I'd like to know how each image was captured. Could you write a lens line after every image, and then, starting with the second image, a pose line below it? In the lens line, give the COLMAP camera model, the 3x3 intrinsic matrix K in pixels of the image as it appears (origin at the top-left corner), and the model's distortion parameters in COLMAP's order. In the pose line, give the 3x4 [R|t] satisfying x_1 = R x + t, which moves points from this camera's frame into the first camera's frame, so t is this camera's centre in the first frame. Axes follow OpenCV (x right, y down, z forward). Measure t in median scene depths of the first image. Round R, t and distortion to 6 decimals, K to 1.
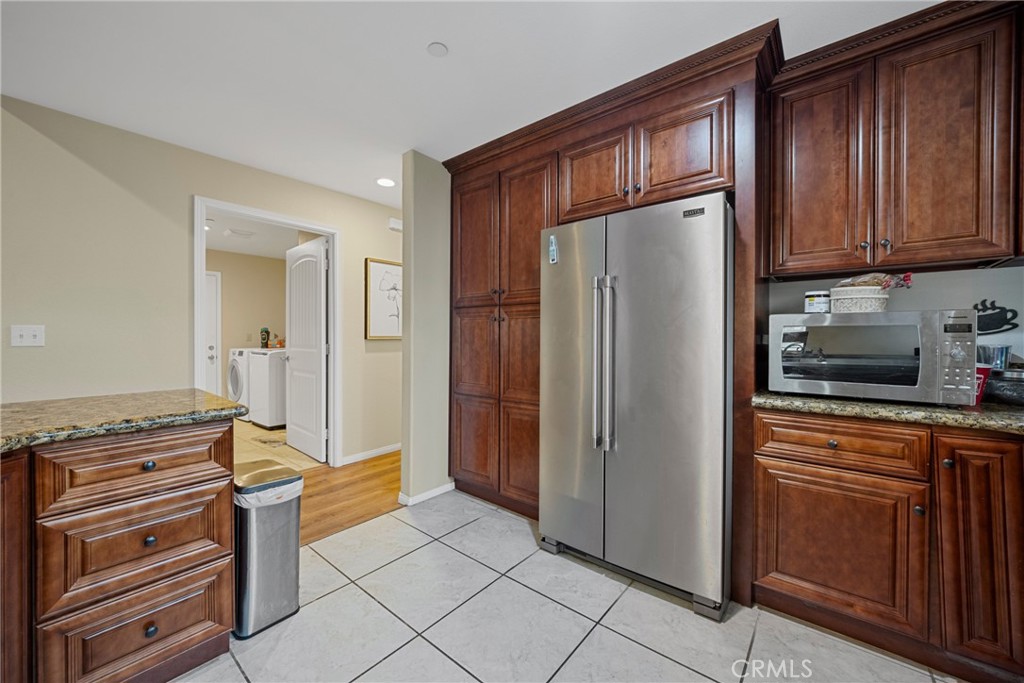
lens RADIAL K [[396.8, 0, 507.7], [0, 396.8, 337.3], [0, 0, 1]] dist [-0.001086, -0.000049]
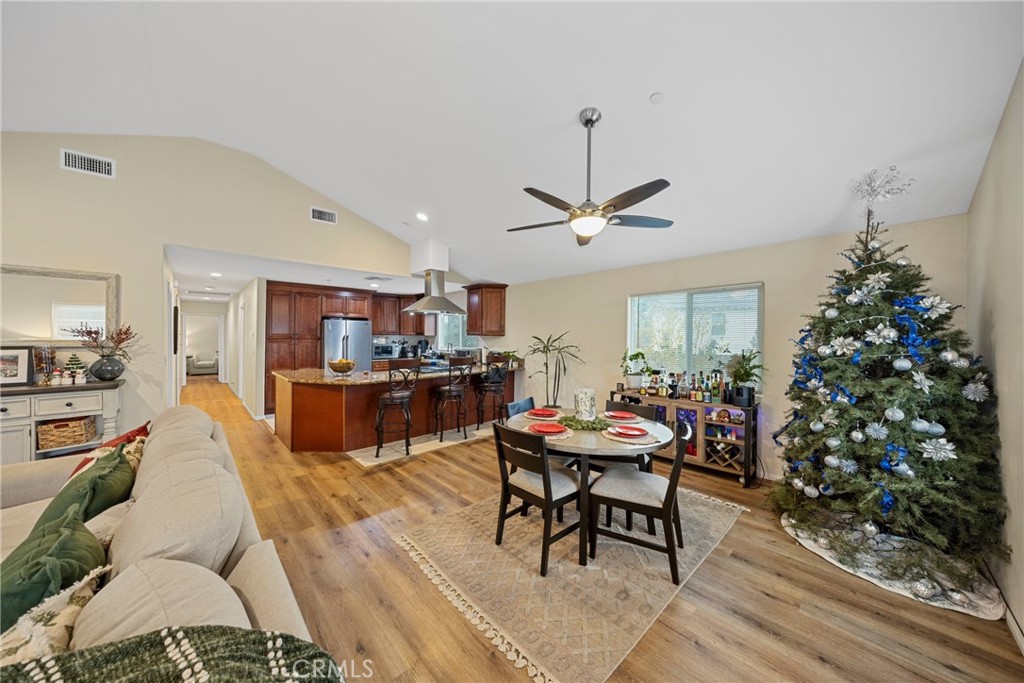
lens RADIAL K [[342.0, 0, 509.3], [0, 342.0, 338.2], [0, 0, 1]] dist [-0.003046, 0.000324]
pose [[0.115813, -0.009831, 0.993222, -2.642053], [-0.001733, 0.999947, 0.010100, -0.131395], [-0.993270, -0.002891, 0.115790, -0.936153]]
